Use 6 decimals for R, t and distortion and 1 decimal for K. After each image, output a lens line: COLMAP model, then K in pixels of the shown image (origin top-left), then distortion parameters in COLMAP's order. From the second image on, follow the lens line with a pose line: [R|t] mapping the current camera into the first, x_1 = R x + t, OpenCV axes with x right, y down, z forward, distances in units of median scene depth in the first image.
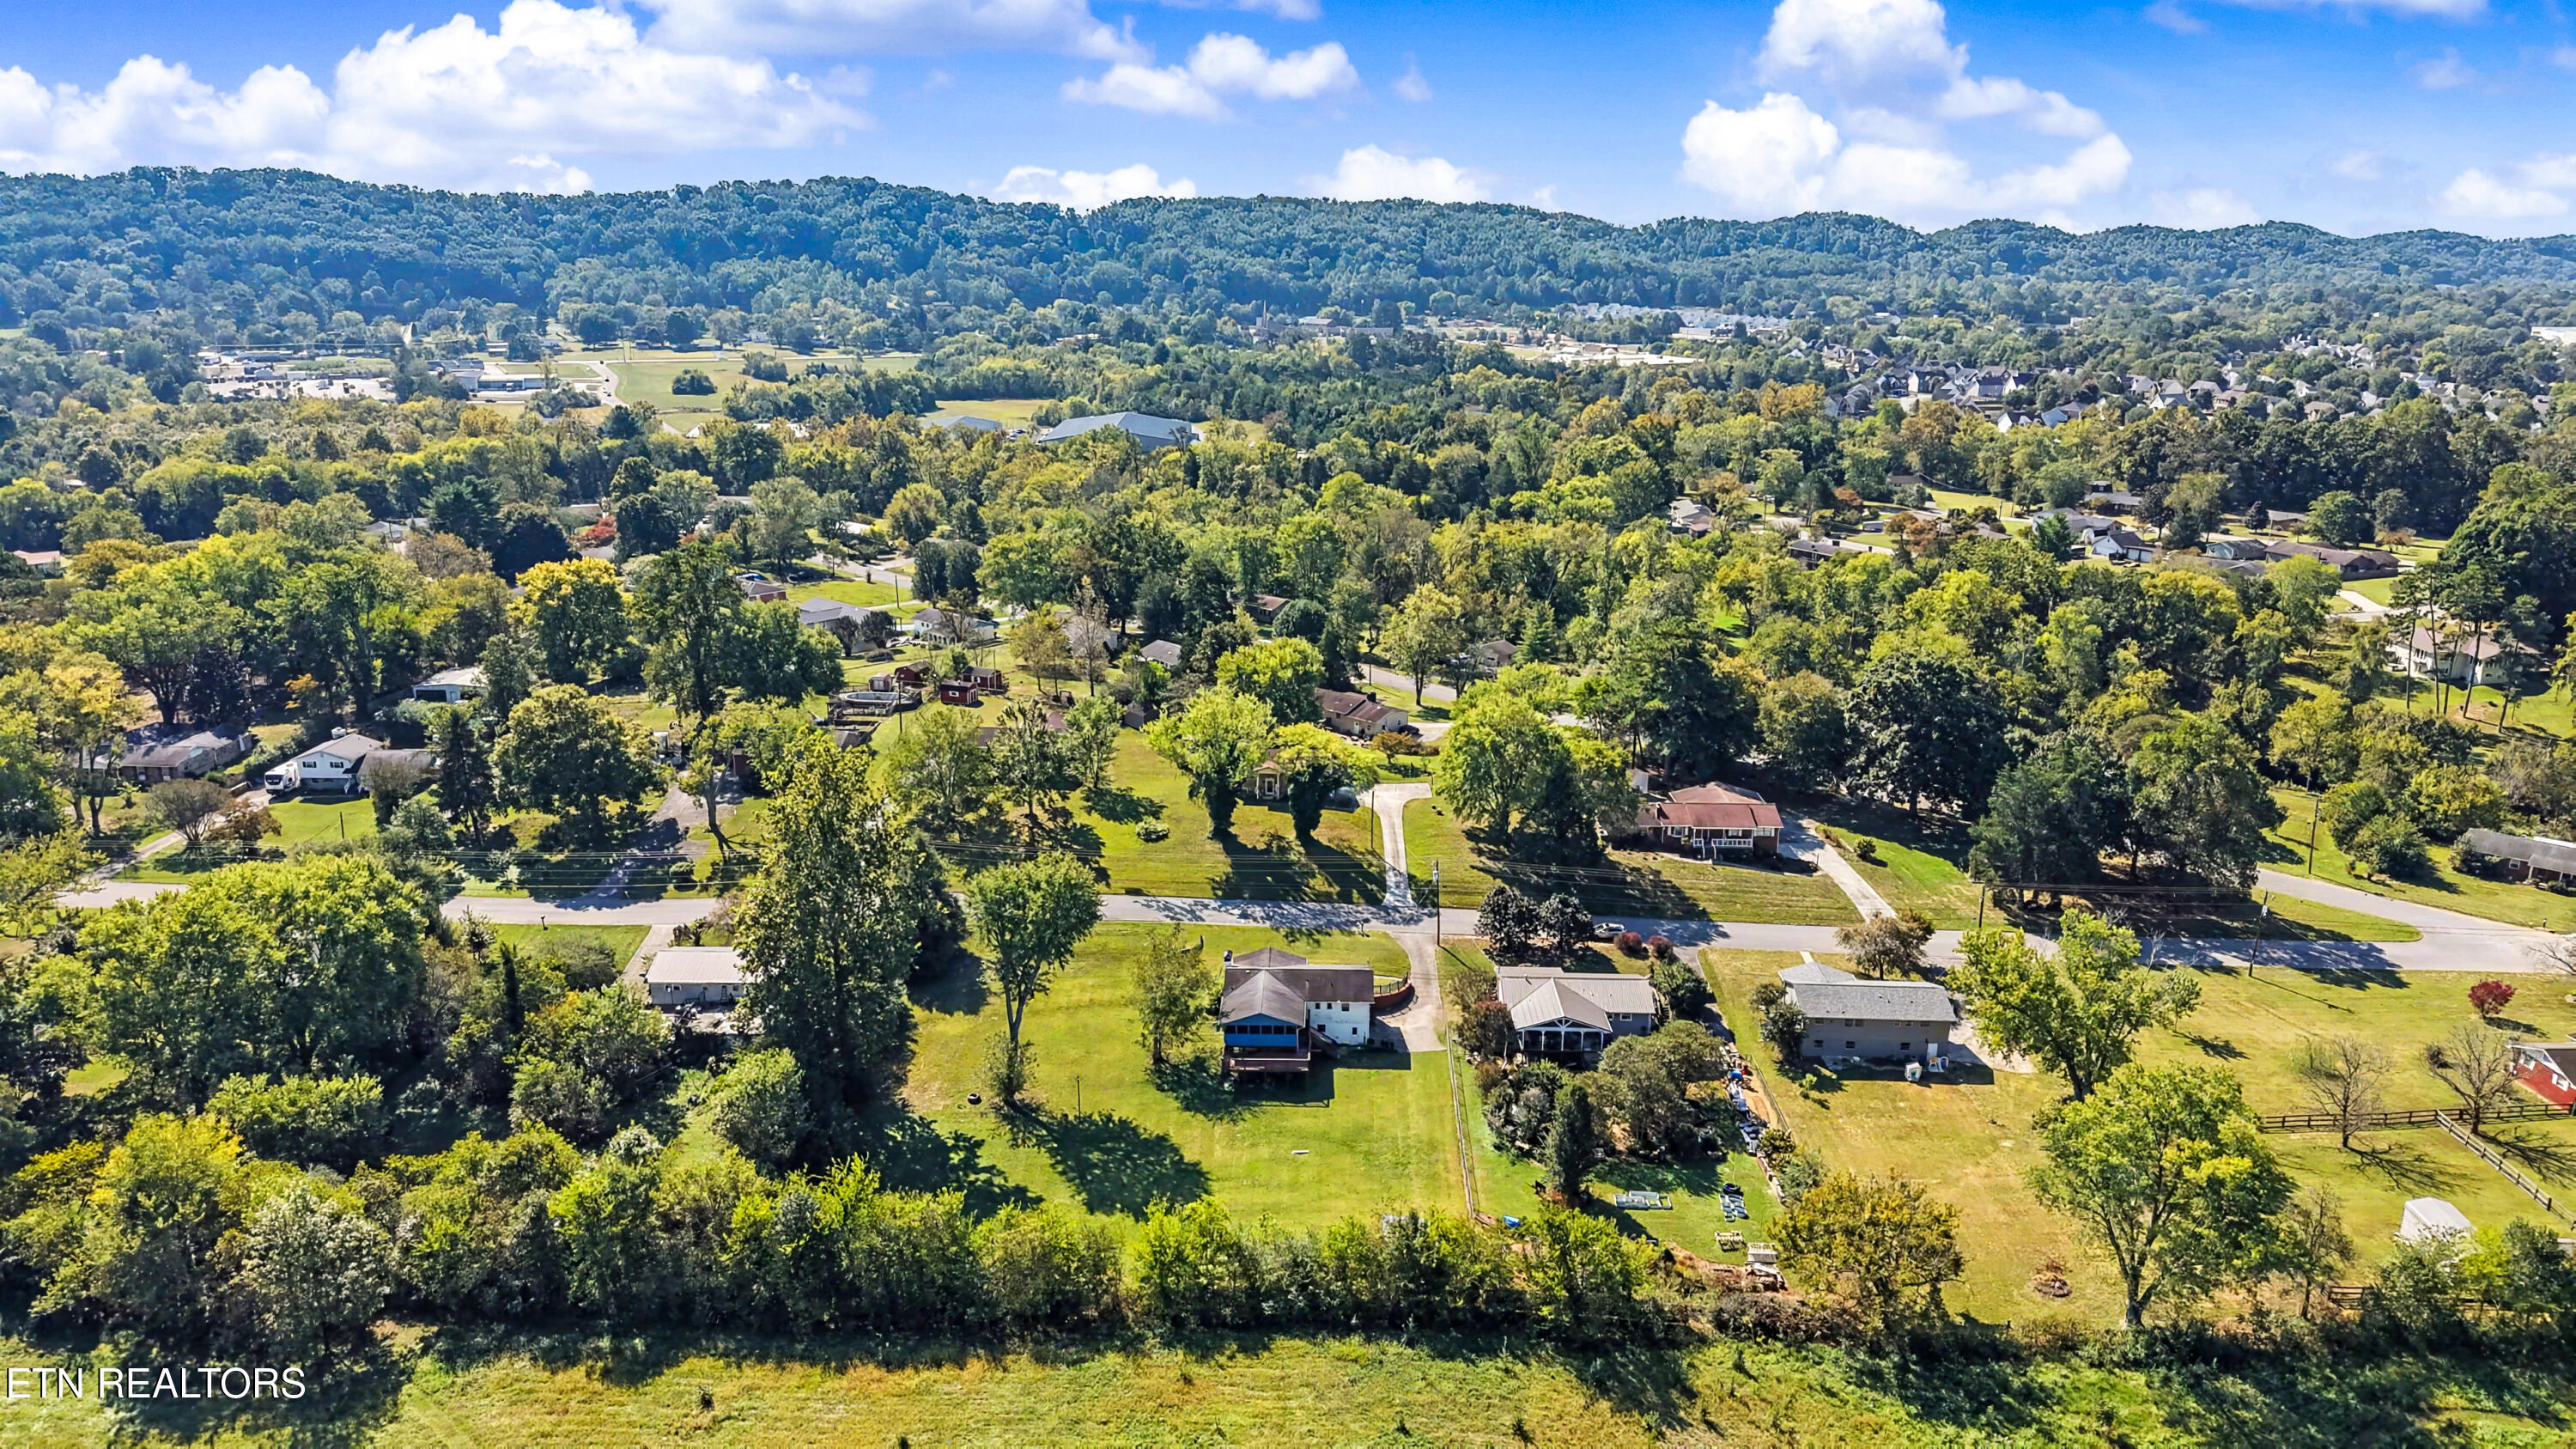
lens RADIAL K [[1743.4, 0, 1295.8], [0, 1743.4, 727.6], [0, 0, 1]] dist [0.056051, -0.074495]
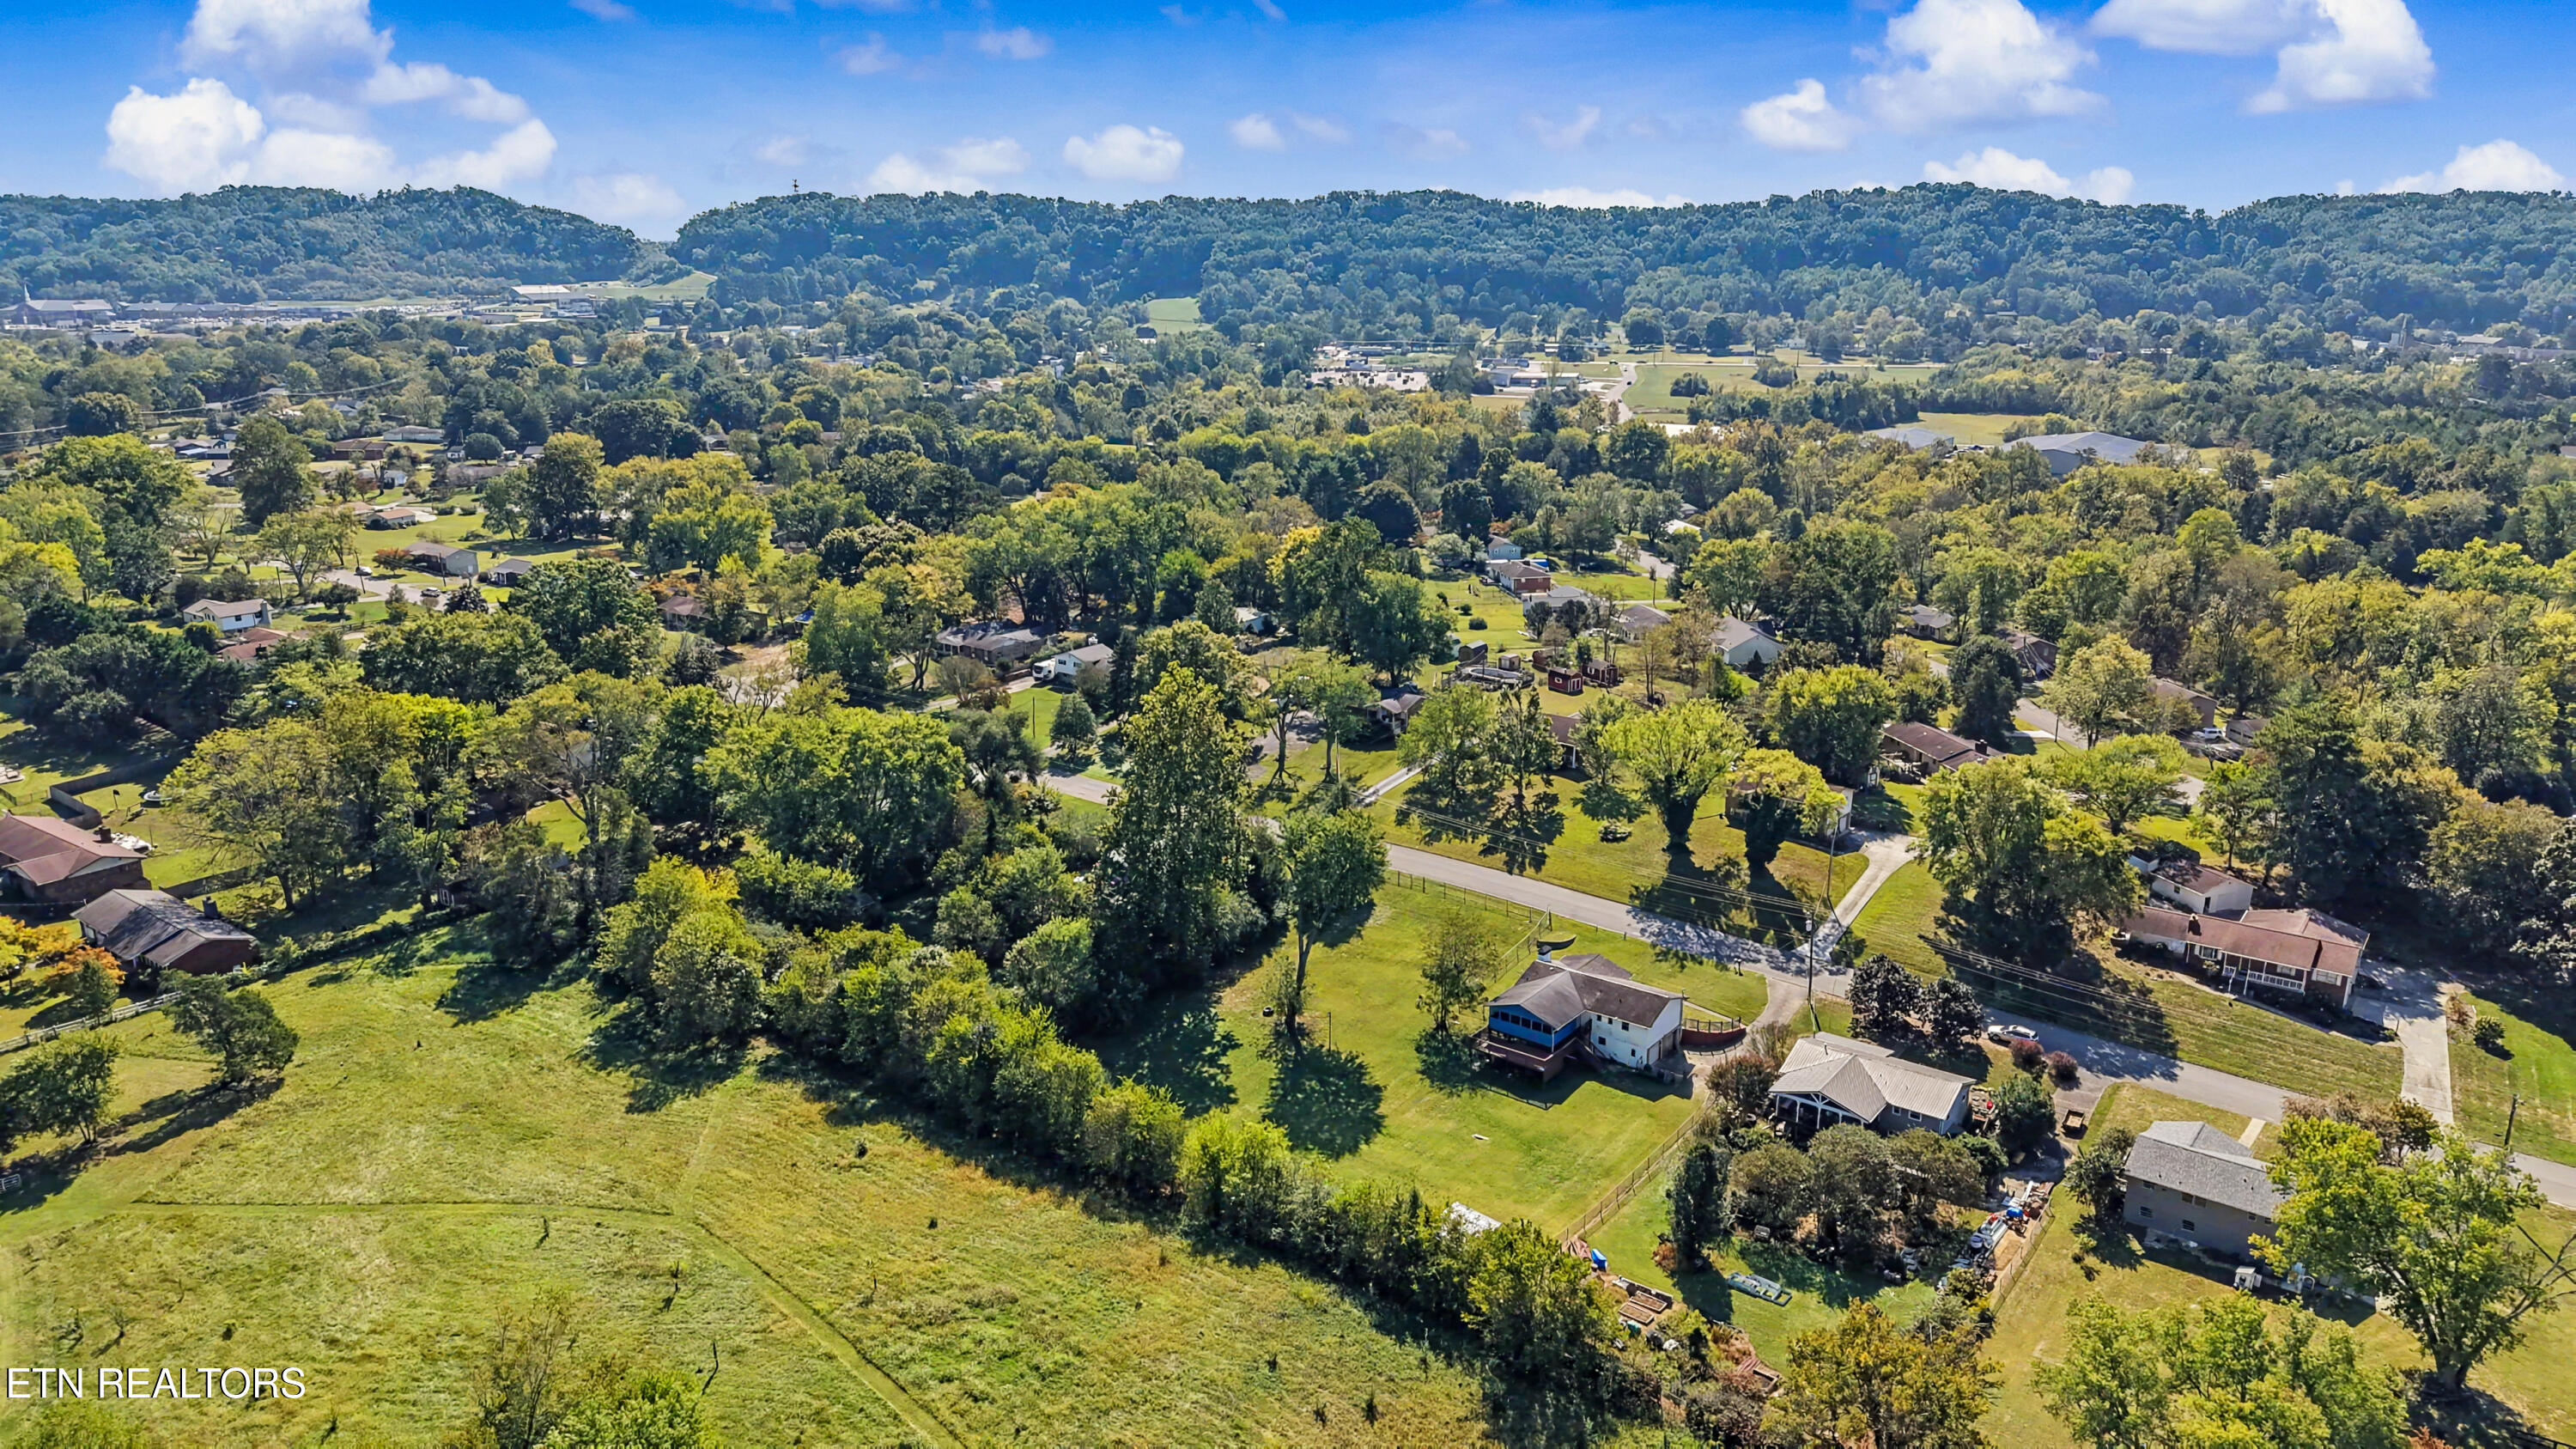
lens RADIAL K [[1762.1, 0, 1288.0], [0, 1762.1, 778.8], [0, 0, 1]] dist [-0.009570, 0.001146]
pose [[0.796396, 0.167381, -0.581151, 0.119581], [-0.155304, 0.985315, 0.070962, -0.004383], [0.584495, 0.033741, 0.810696, 0.026120]]
